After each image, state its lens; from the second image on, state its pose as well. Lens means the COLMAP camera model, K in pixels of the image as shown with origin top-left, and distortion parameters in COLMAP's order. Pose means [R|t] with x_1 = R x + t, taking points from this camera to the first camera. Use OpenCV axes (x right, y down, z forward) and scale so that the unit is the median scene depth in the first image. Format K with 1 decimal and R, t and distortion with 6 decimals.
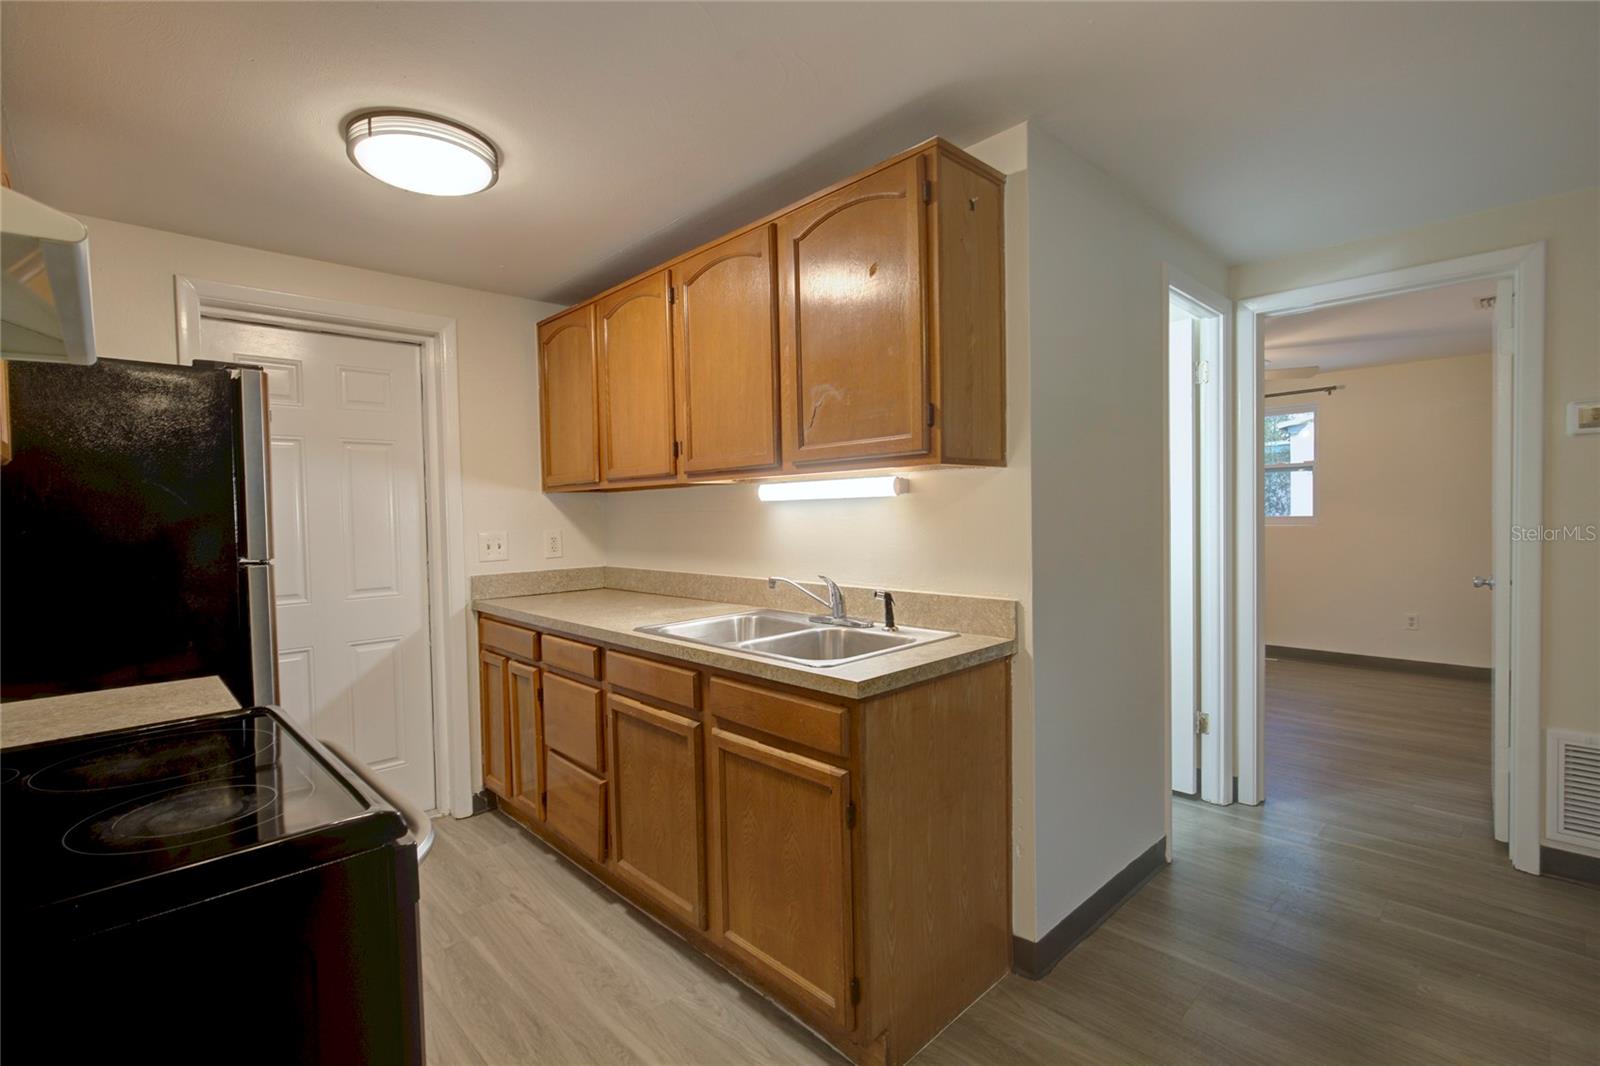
lens RADIAL K [[726.8, 0, 801.6], [0, 726.8, 531.4], [0, 0, 1]] dist [-0.000588, 0.001033]
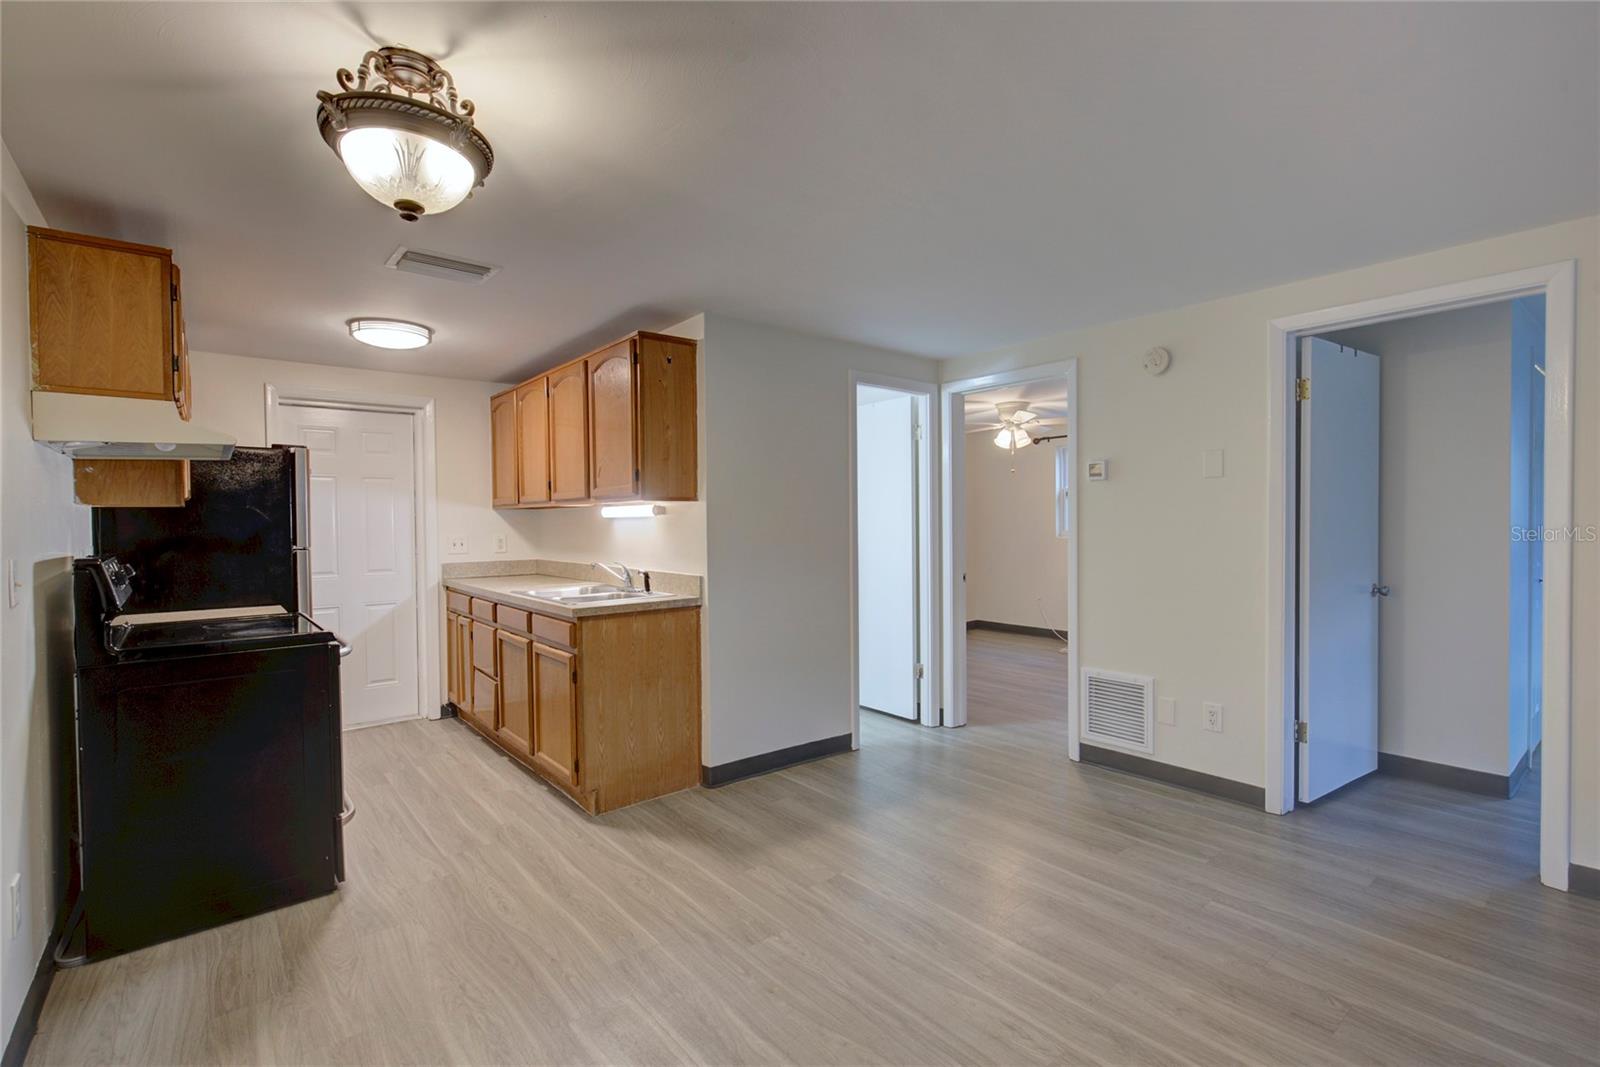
lens RADIAL K [[726.8, 0, 797.5], [0, 726.8, 533.0], [0, 0, 1]] dist [-0.000588, 0.001033]
pose [[0.996853, 0.010571, -0.078561, 0.541347], [-0.011249, 0.999903, -0.008195, 0.001362], [0.078467, 0.009053, 0.996876, -0.621100]]
